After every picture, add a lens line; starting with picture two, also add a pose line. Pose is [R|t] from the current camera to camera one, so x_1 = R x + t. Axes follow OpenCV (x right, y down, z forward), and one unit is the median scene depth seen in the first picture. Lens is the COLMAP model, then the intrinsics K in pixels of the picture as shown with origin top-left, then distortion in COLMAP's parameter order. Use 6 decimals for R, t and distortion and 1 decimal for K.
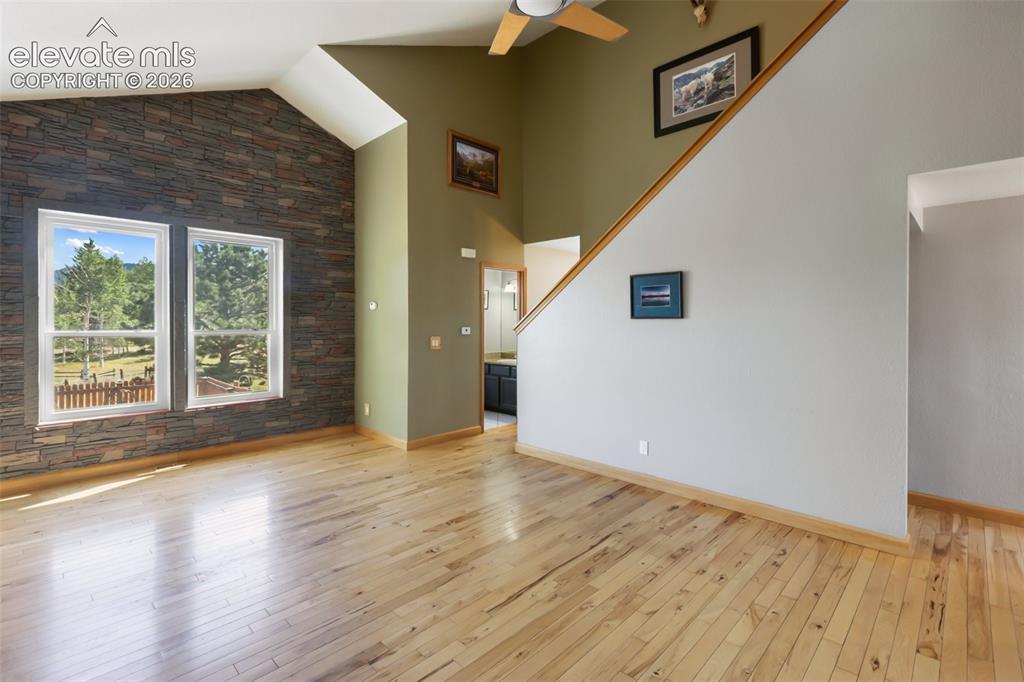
lens RADIAL K [[470.2, 0, 511.2], [0, 470.2, 319.4], [0, 0, 1]] dist [-0.000478, -0.000150]
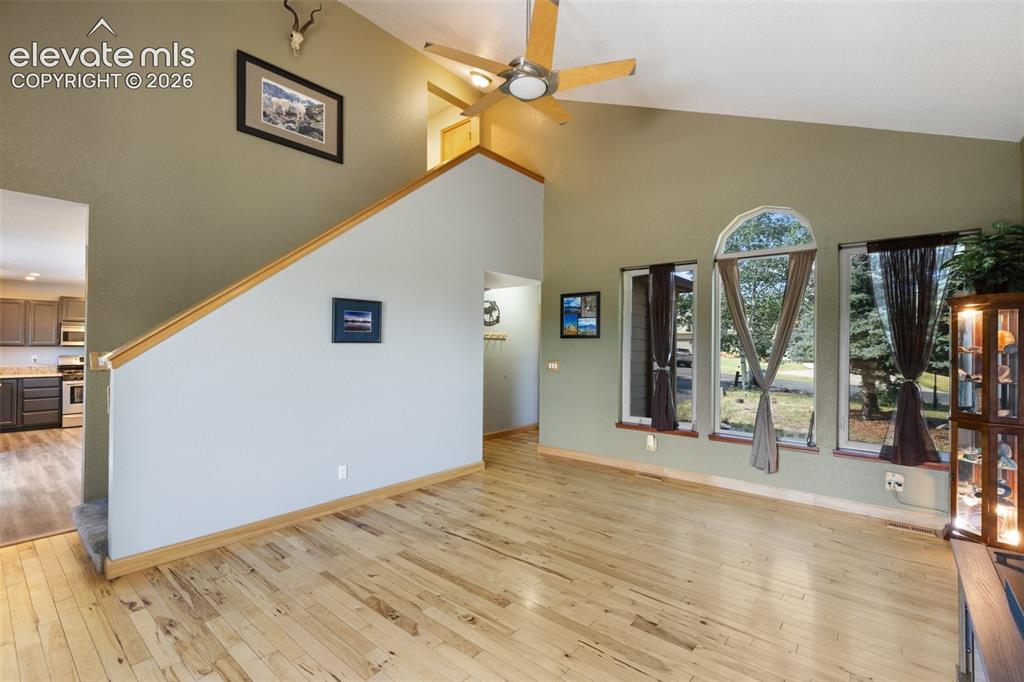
lens RADIAL K [[458.9, 0, 512.0], [0, 458.9, 341.0], [0, 0, 1]] dist [0.000669, -0.000104]
pose [[-0.075091, 0.010427, 0.997122, -0.791758], [-0.010985, 0.999876, -0.011283, 0.001905], [-0.997116, -0.011800, -0.074967, 0.788856]]
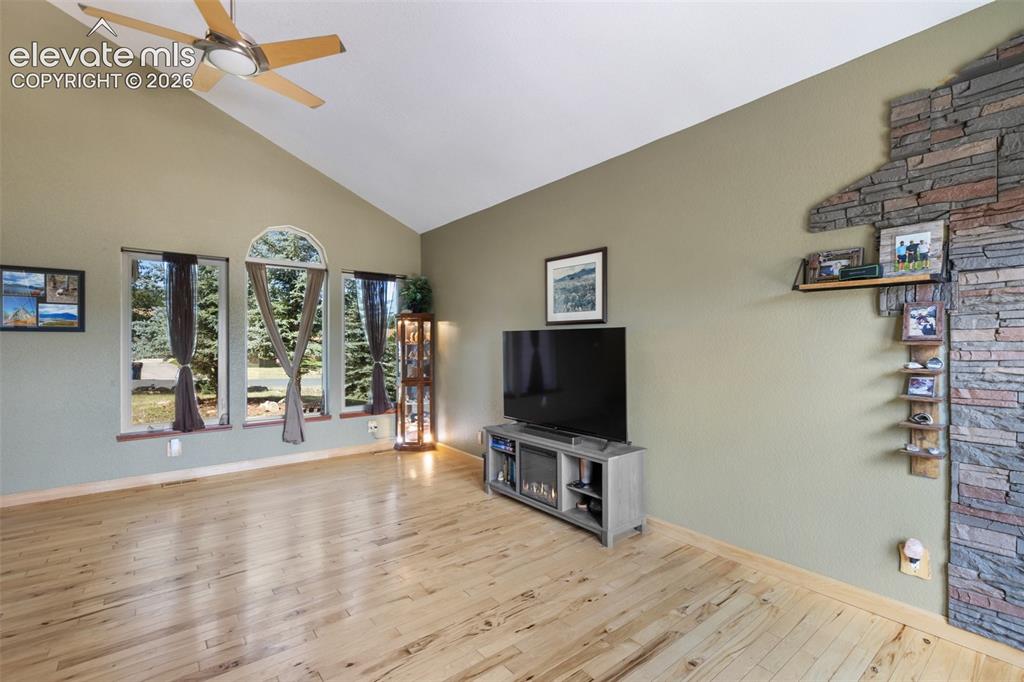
lens RADIAL K [[458.9, 0, 512.0], [0, 458.9, 341.0], [0, 0, 1]] dist [0.000669, -0.000104]
pose [[-0.991981, 0.000767, 0.126388, -0.525535], [-0.000040, 0.999980, -0.006376, 0.002519], [-0.126390, -0.006330, -0.991960, 1.409891]]
